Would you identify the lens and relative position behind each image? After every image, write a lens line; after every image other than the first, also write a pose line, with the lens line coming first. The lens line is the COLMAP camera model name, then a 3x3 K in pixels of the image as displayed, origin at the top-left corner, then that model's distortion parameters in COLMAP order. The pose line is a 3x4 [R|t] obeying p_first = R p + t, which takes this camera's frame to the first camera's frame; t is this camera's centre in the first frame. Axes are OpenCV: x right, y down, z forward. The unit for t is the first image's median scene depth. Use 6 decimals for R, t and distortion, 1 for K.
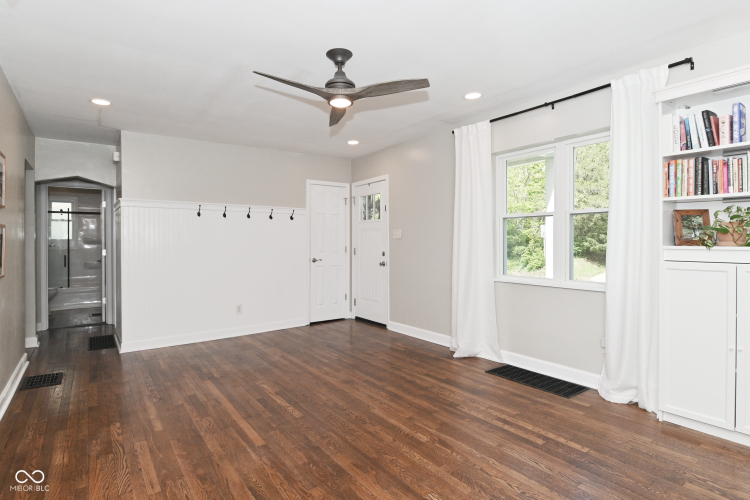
lens RADIAL K [[393.9, 0, 375.0], [0, 393.9, 246.7], [0, 0, 1]] dist [0.009687, -0.017701]
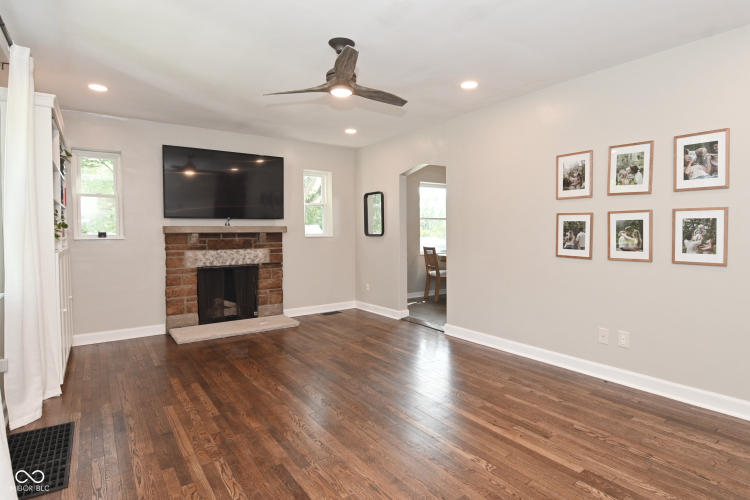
lens RADIAL K [[393.9, 0, 374.4], [0, 393.9, 246.2], [0, 0, 1]] dist [0.009687, -0.017701]
pose [[-0.999909, 0.011666, 0.006785, -0.158401], [0.011999, 0.998612, 0.051286, -0.021969], [-0.006177, 0.051363, -0.998661, 1.831144]]
